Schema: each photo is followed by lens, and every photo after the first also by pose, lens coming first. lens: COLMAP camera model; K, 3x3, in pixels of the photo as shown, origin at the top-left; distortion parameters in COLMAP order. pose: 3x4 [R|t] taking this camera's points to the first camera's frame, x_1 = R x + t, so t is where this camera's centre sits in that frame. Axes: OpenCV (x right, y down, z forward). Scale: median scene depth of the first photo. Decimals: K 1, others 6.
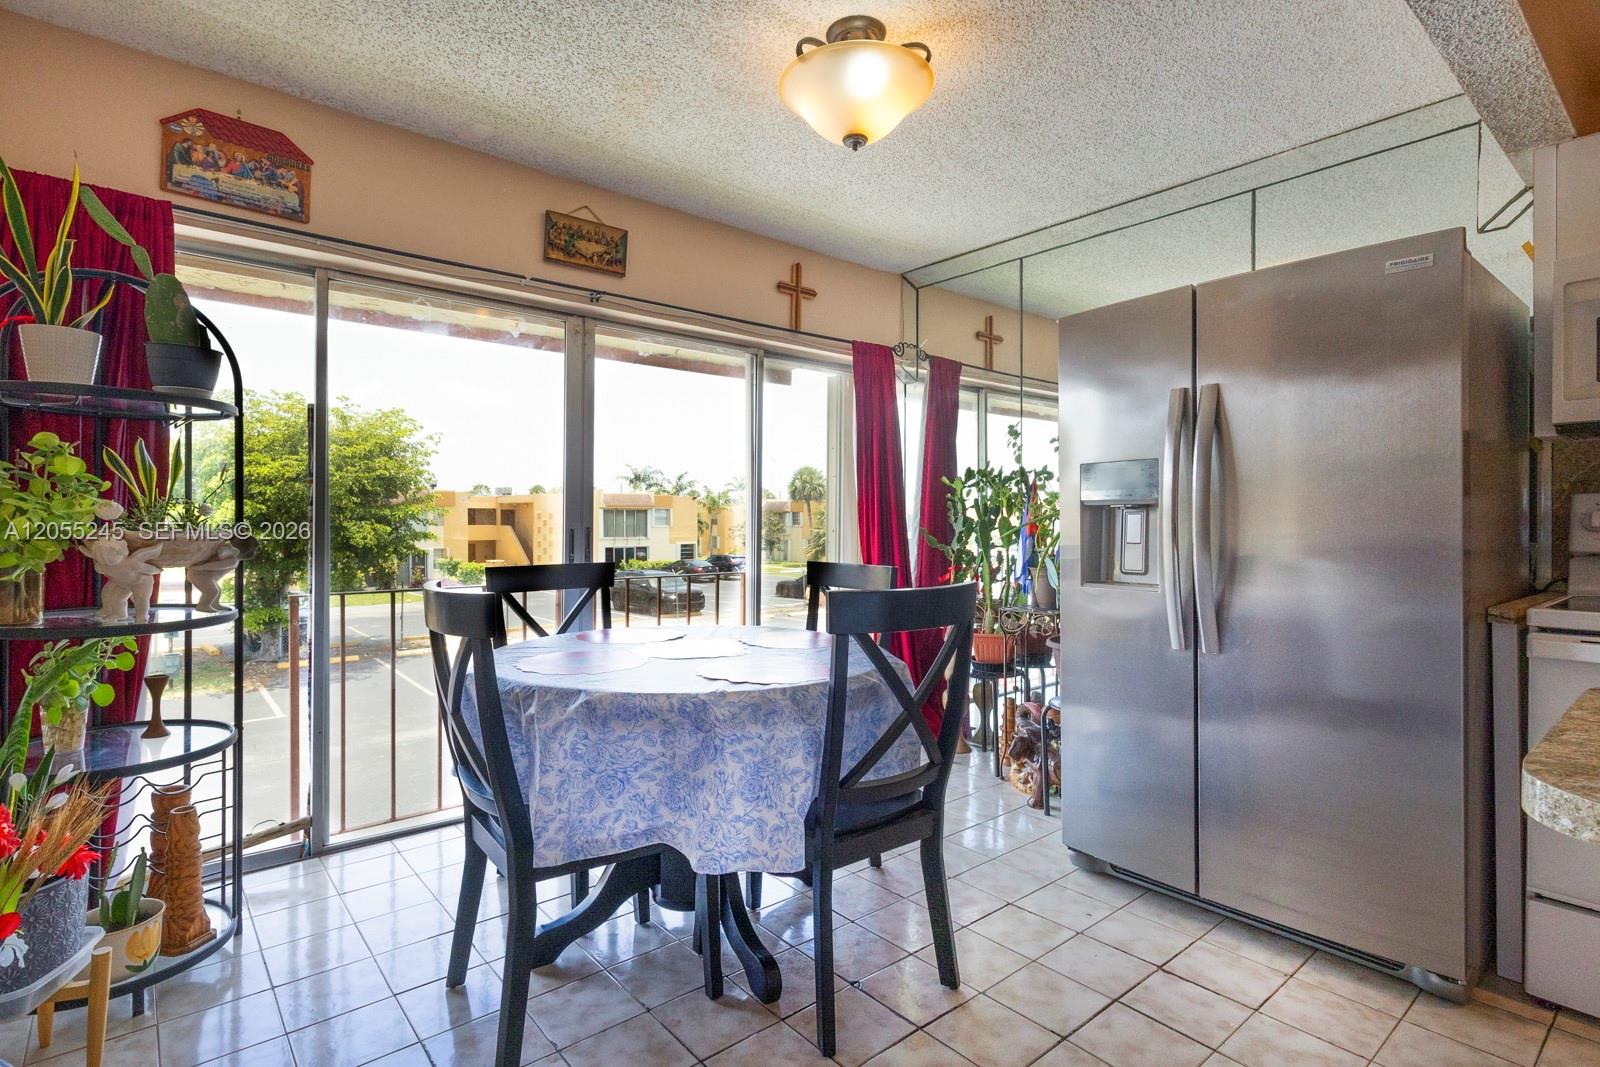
lens RADIAL K [[778.1, 0, 765.1], [0, 778.1, 527.8], [0, 0, 1]] dist [0.004619, 0.000610]
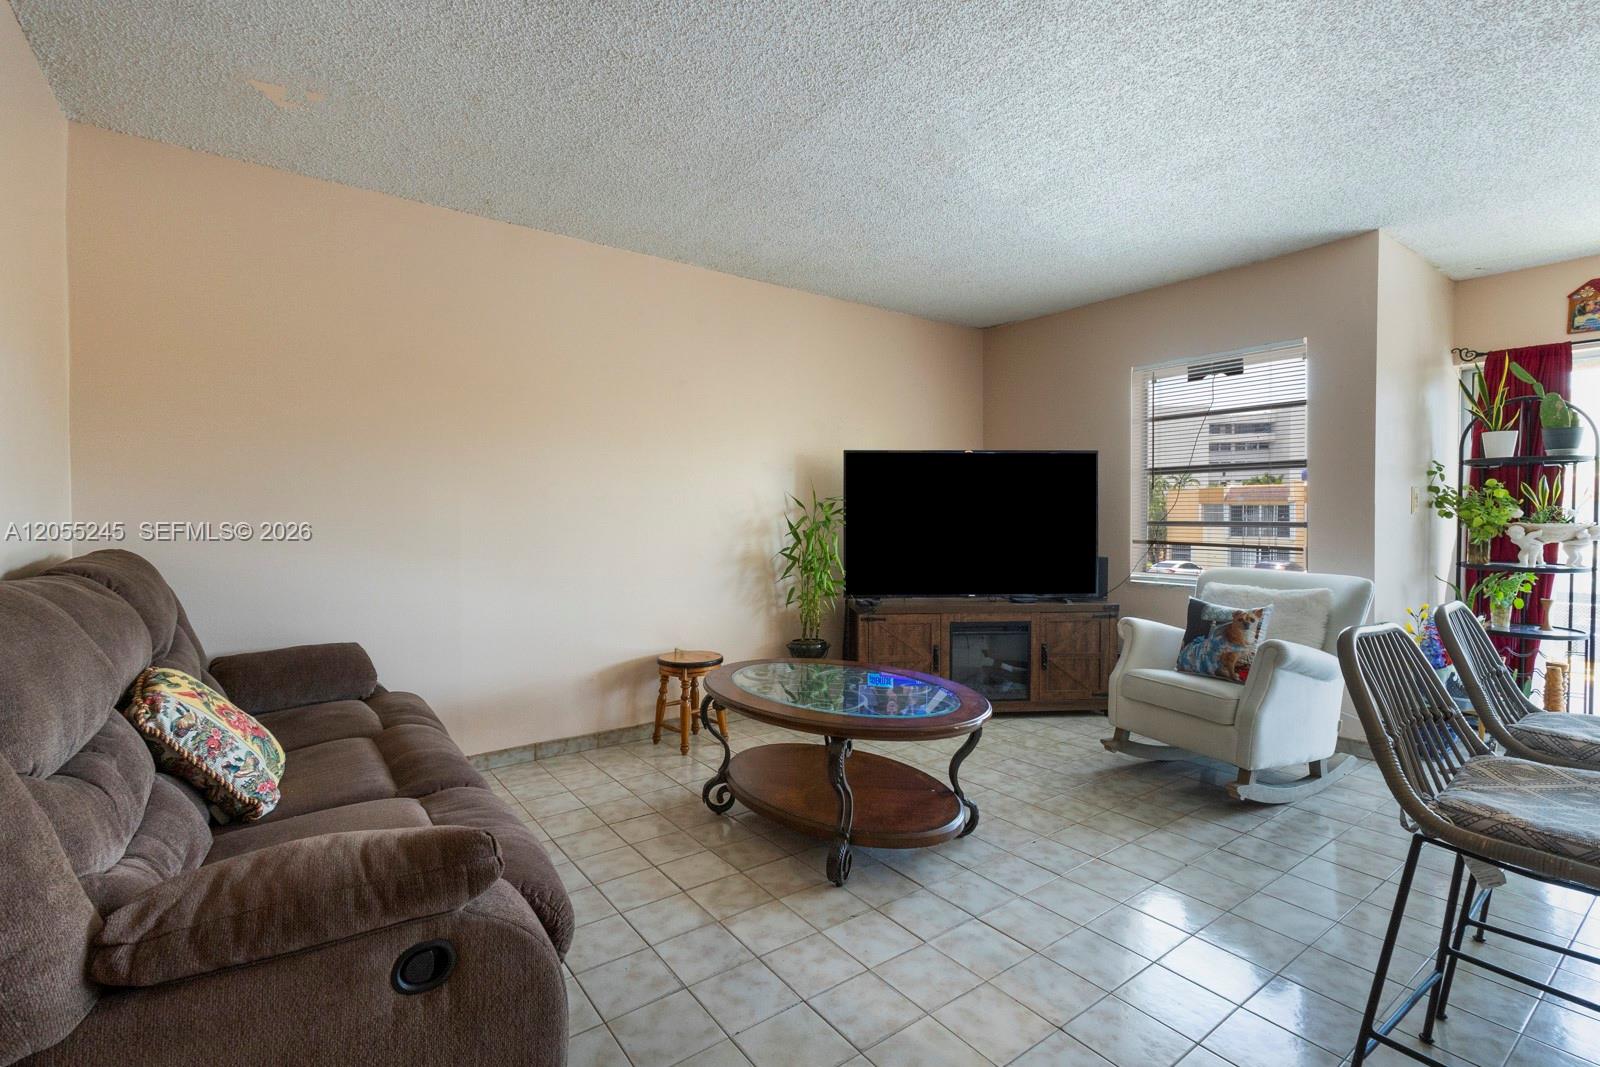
lens RADIAL K [[787.0, 0, 797.9], [0, 787.0, 538.8], [0, 0, 1]] dist [0.003116, -0.000110]
pose [[-0.063412, 0.024301, -0.997692, 0.883674], [-0.007696, 0.999662, 0.024838, 0.004696], [0.997958, 0.009253, -0.063203, -0.502878]]
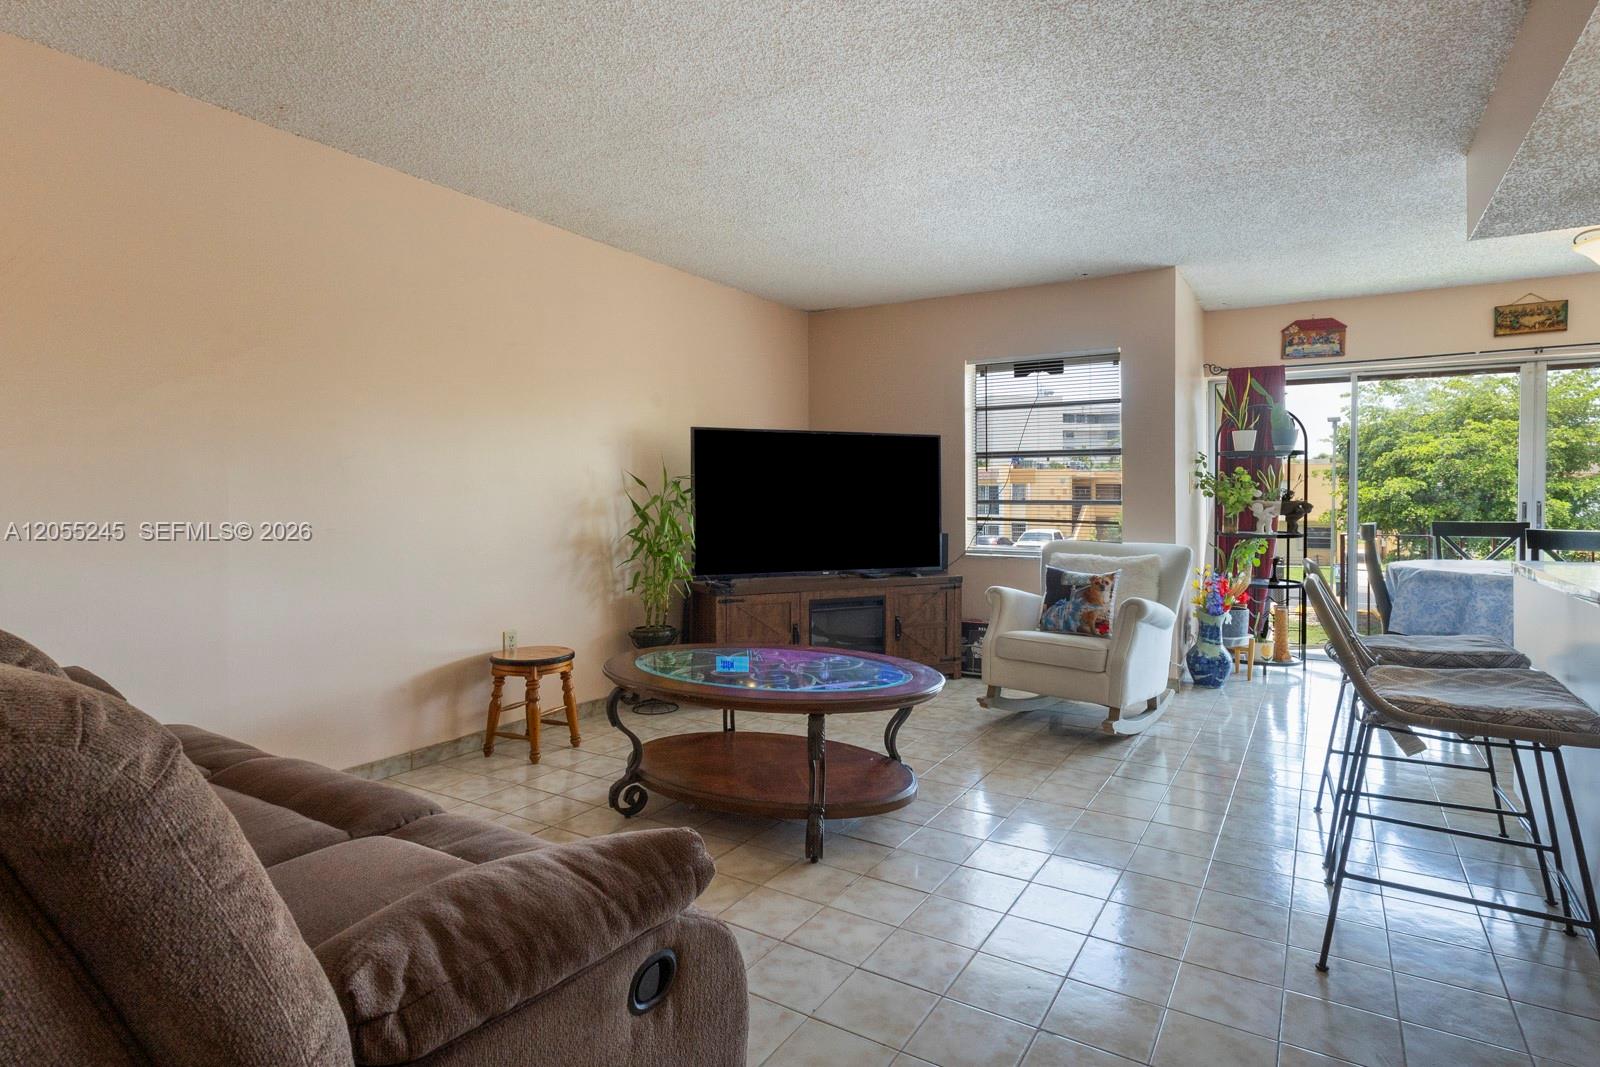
lens RADIAL K [[838.4, 0, 805.4], [0, 838.4, 507.8], [0, 0, 1]] dist [-0.000609, 0.000430]
pose [[0.326106, 0.009868, -0.945282, 0.902878], [-0.005833, 0.999947, 0.008427, 0.007375], [0.945315, 0.002765, 0.326146, -0.927094]]
